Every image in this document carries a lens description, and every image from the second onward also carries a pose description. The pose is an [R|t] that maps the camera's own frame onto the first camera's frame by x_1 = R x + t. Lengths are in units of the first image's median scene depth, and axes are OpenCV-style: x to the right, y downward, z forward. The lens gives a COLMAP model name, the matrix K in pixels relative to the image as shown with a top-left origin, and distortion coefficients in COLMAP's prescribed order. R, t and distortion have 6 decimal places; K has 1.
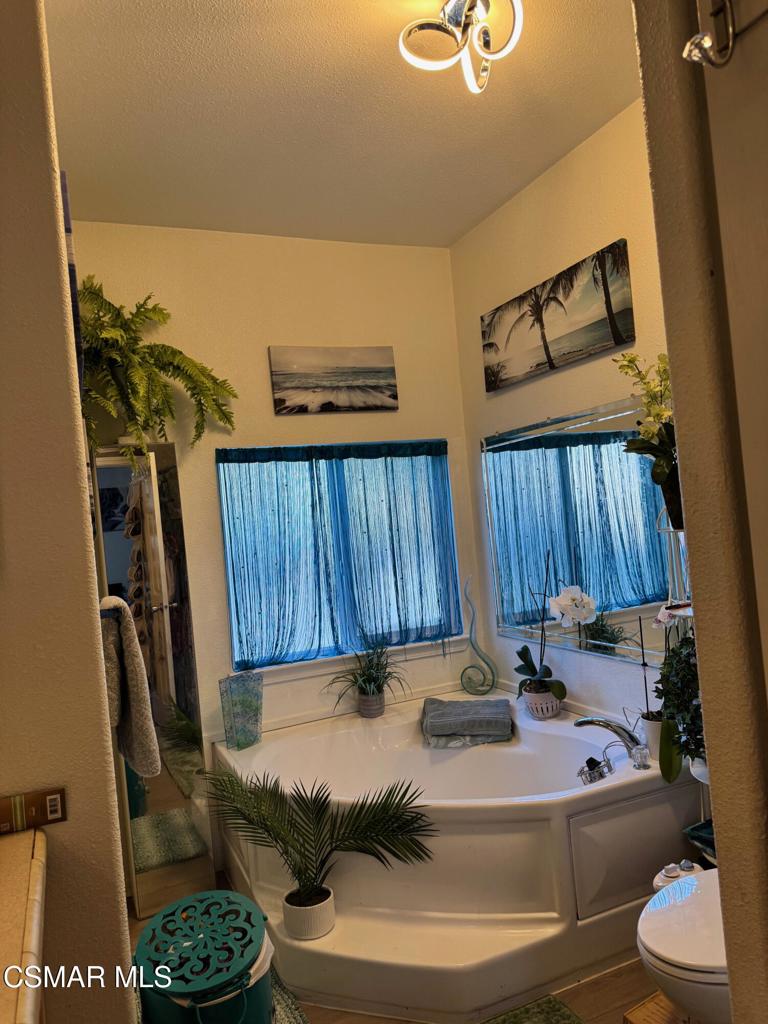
lens RADIAL K [[721.6, 0, 386.9], [0, 721.6, 514.8], [0, 0, 1]] dist [0.071997, -0.091963]
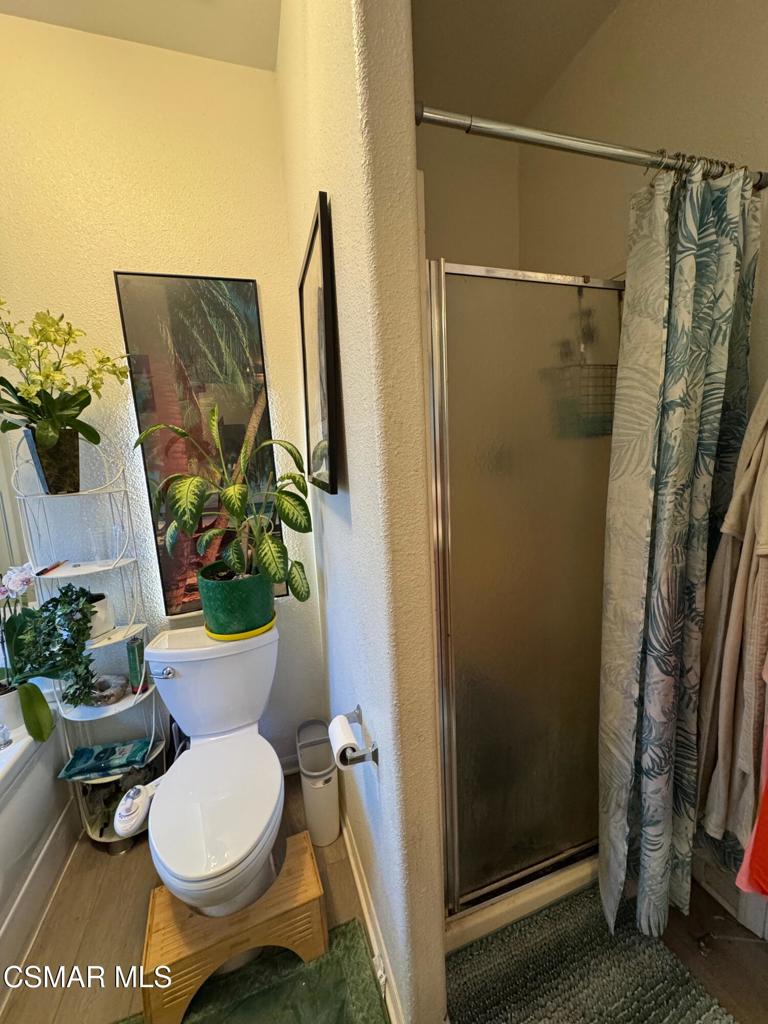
lens RADIAL K [[406.7, 0, 384.7], [0, 406.7, 512.5], [0, 0, 1]] dist [-0.001304, -0.000120]
pose [[0.105226, -0.064338, 0.992365, -0.049286], [0.037443, 0.997454, 0.060697, 0.010096], [-0.993743, 0.030771, 0.107367, 0.191453]]
